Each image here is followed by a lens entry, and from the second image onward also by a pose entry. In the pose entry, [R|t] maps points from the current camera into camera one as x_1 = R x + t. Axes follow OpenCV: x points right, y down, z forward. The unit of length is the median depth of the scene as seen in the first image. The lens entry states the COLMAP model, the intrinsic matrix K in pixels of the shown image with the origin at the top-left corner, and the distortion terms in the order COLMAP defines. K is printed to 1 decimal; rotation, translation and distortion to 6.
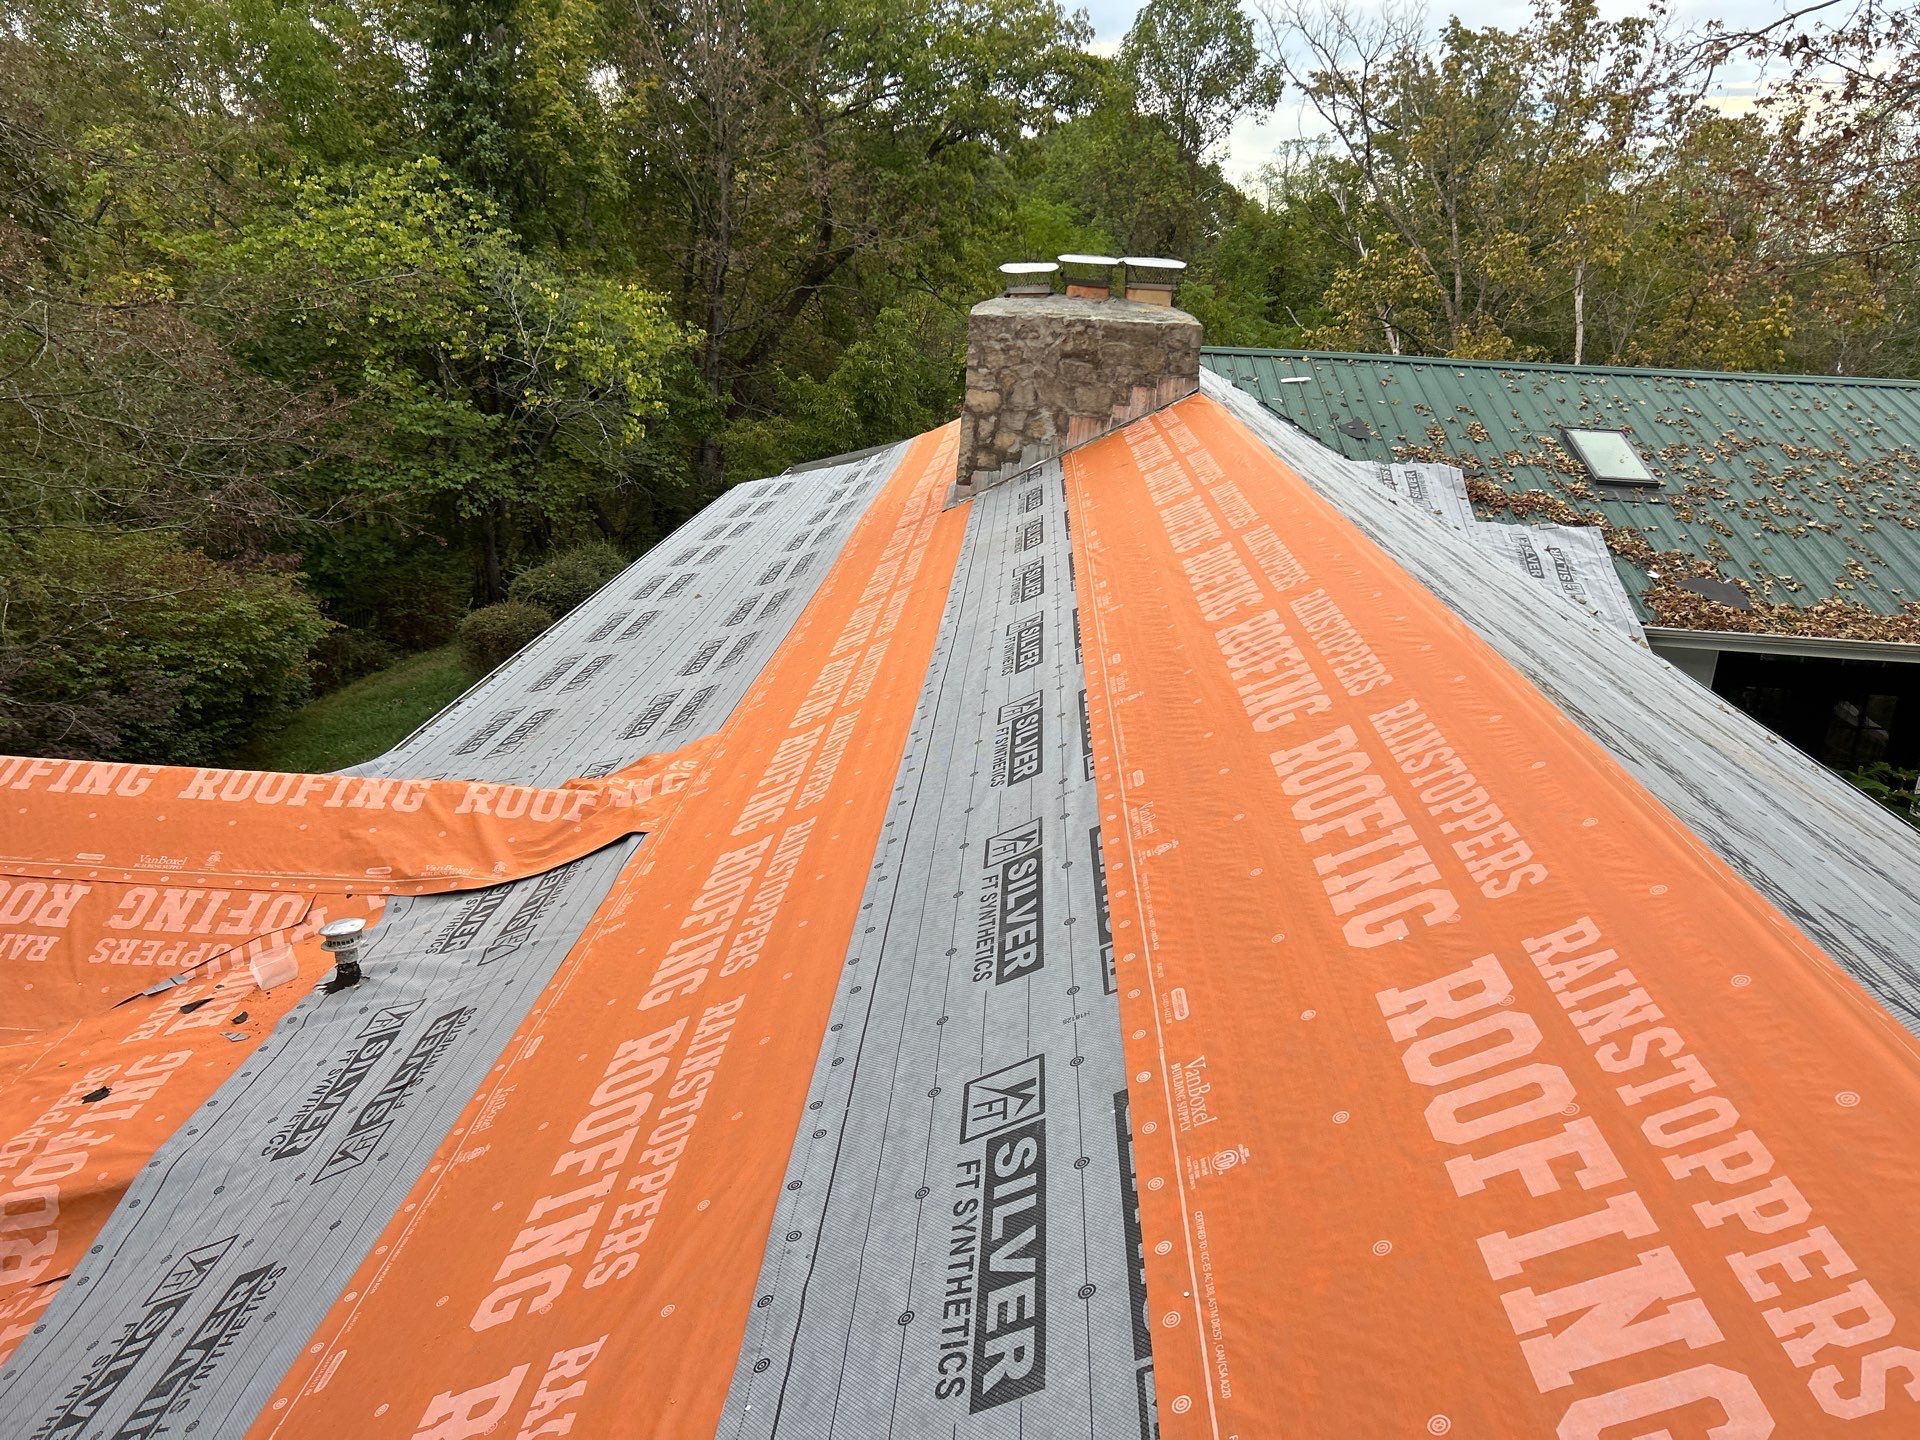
lens RADIAL K [[1413.8, 0, 968.9], [0, 1413.8, 730.8], [0, 0, 1]] dist [0.052555, -0.062422]
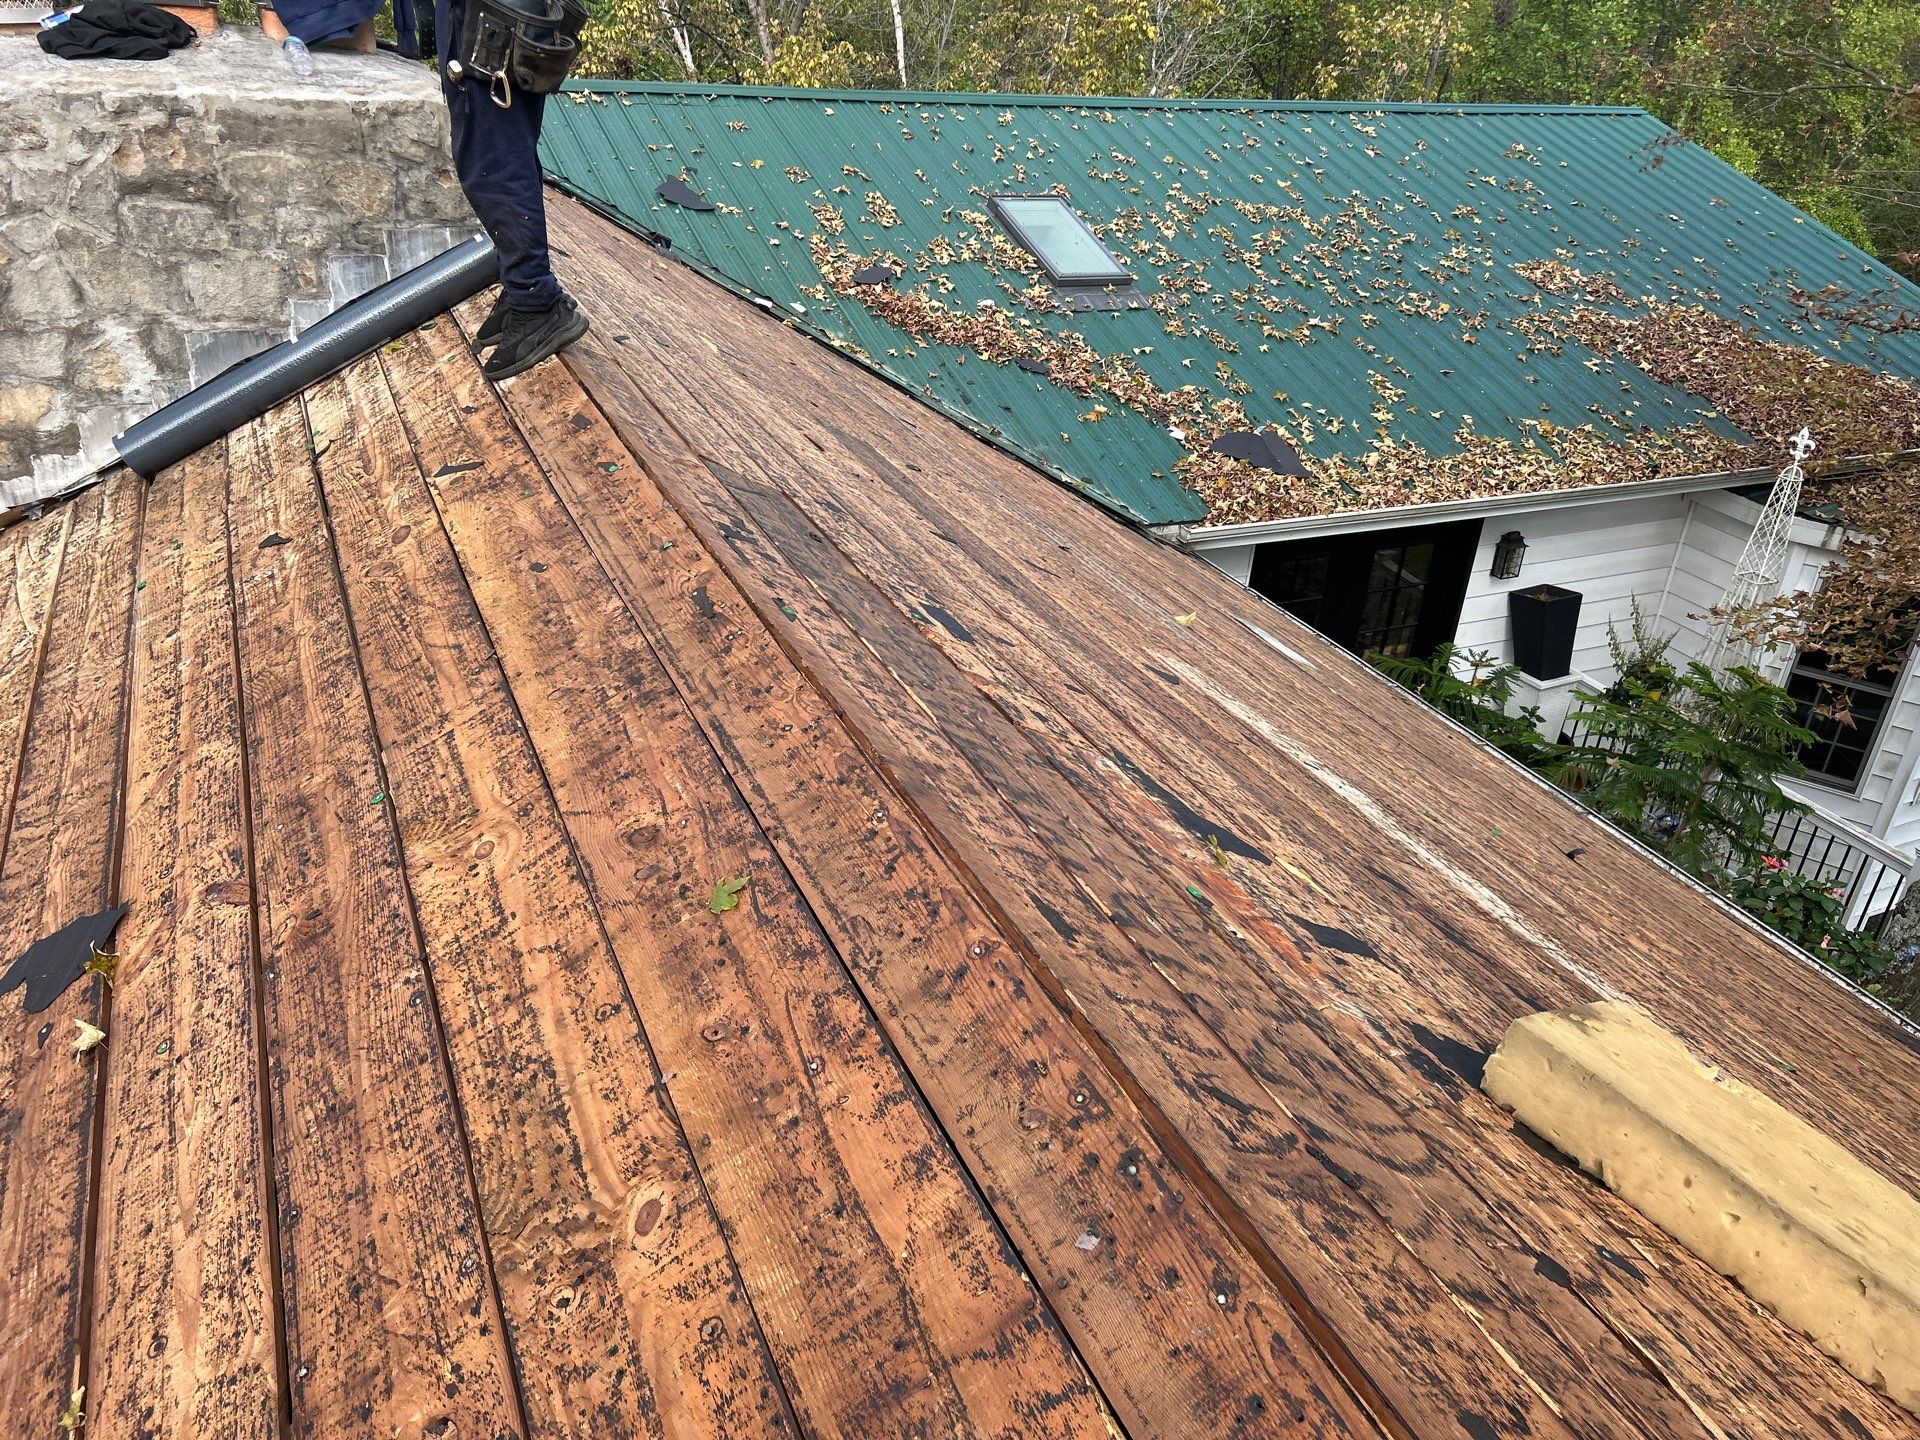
lens RADIAL K [[1413.8, 0, 966.7], [0, 1413.8, 713.8], [0, 0, 1]] dist [0.052555, -0.062422]
pose [[0.885146, -0.208967, 0.415751, 0.113962], [0.129021, 0.968674, 0.212191, -0.254975], [-0.447068, -0.134179, 0.884379, 0.745028]]
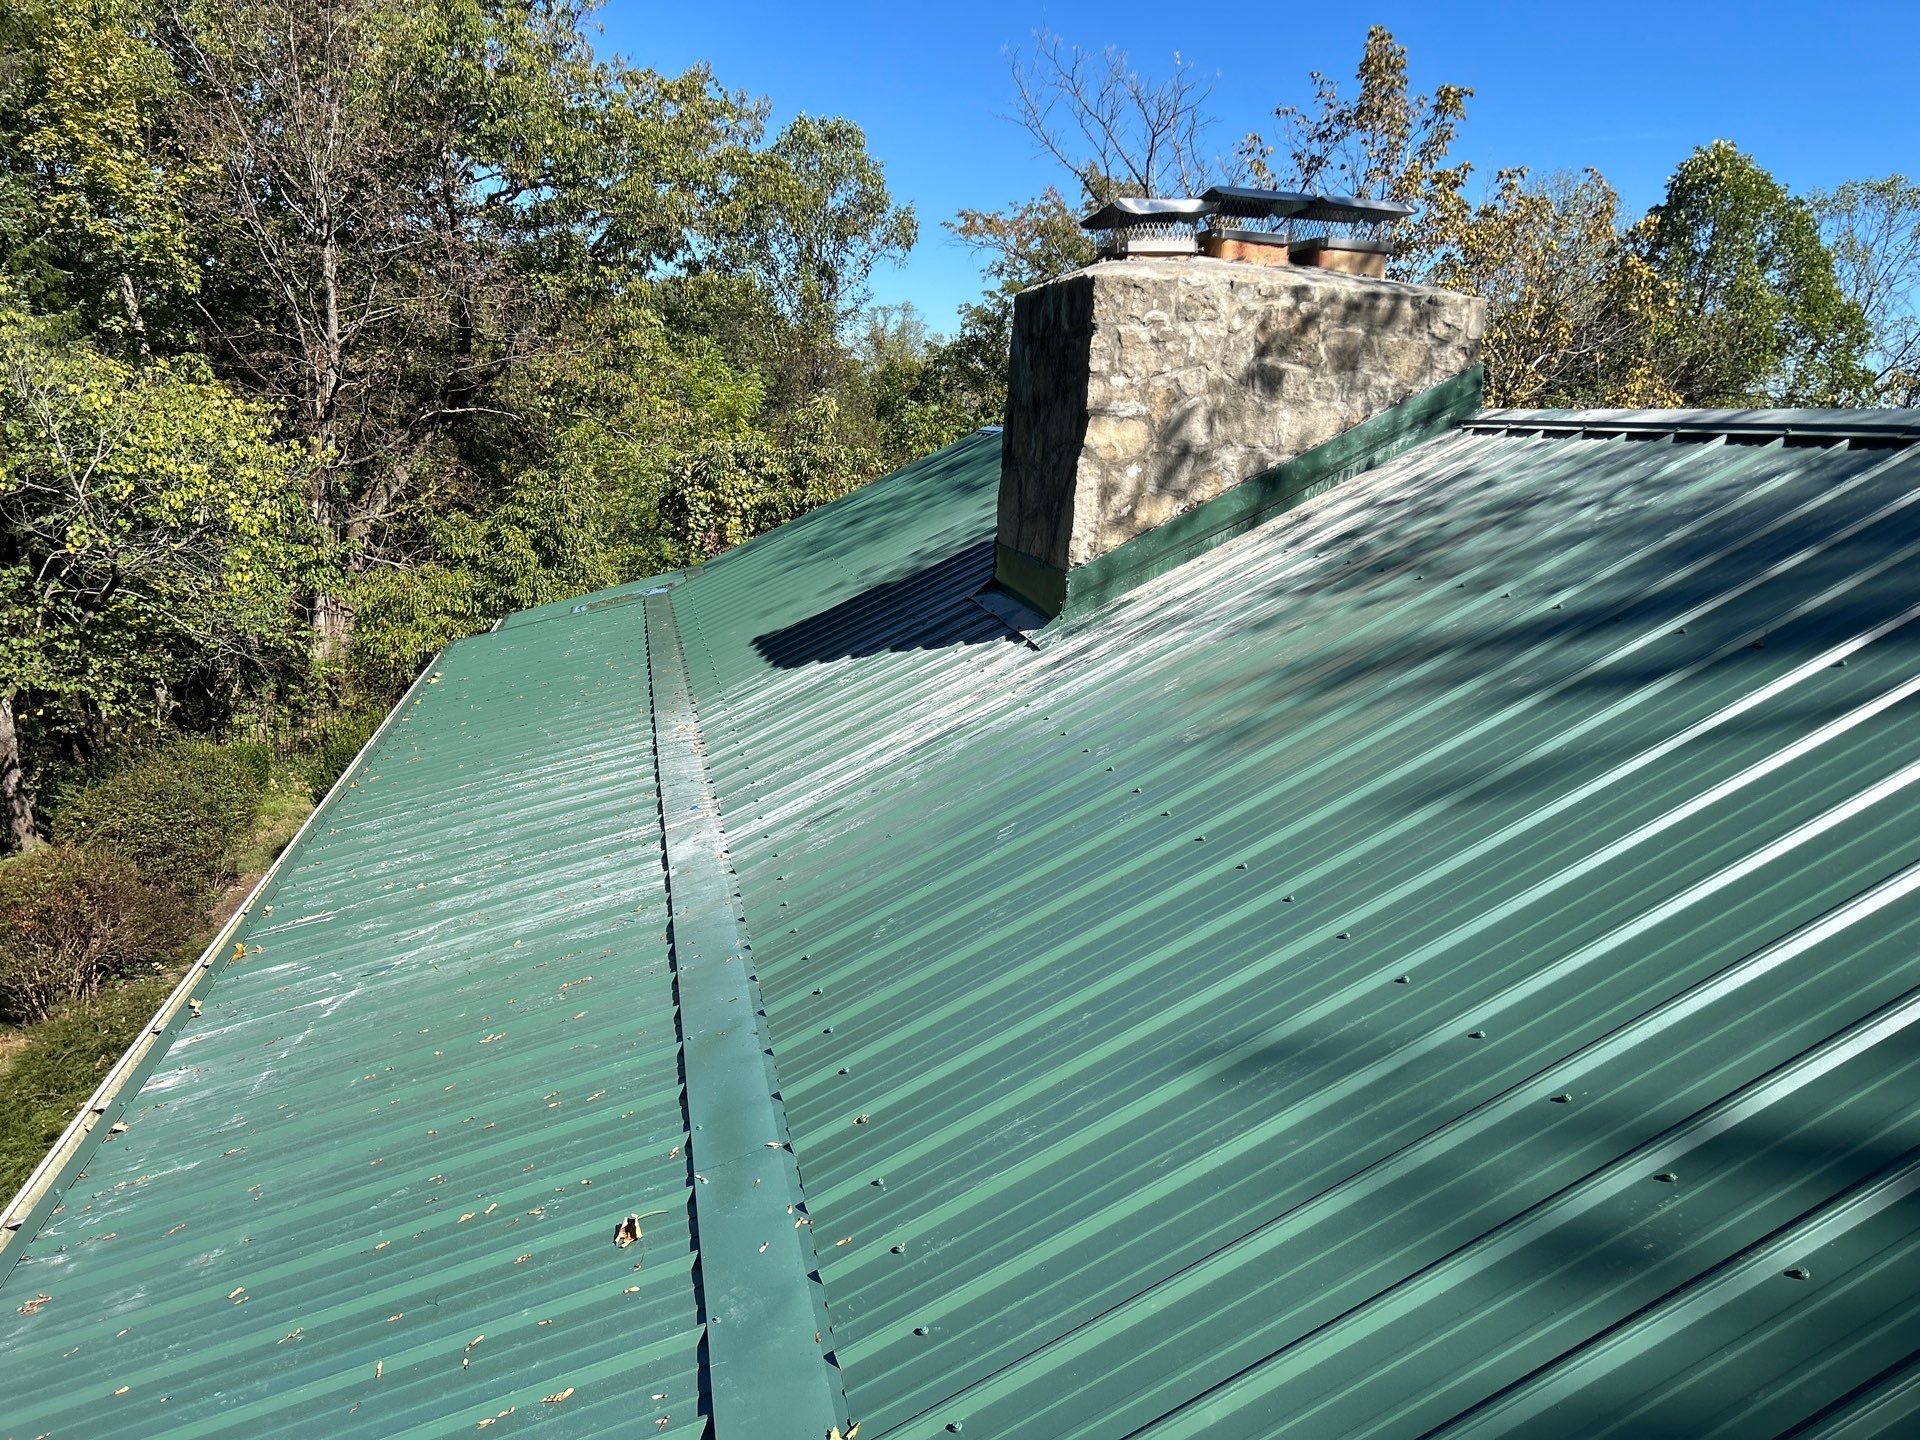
lens RADIAL K [[1413.8, 0, 965.9], [0, 1413.8, 730.8], [0, 0, 1]] dist [0.052555, -0.062422]
pose [[0.959964, -0.066698, 0.272067, -0.291901], [0.095770, 0.990859, -0.095003, -0.115176], [-0.263244, 0.117256, 0.957577, 0.763765]]
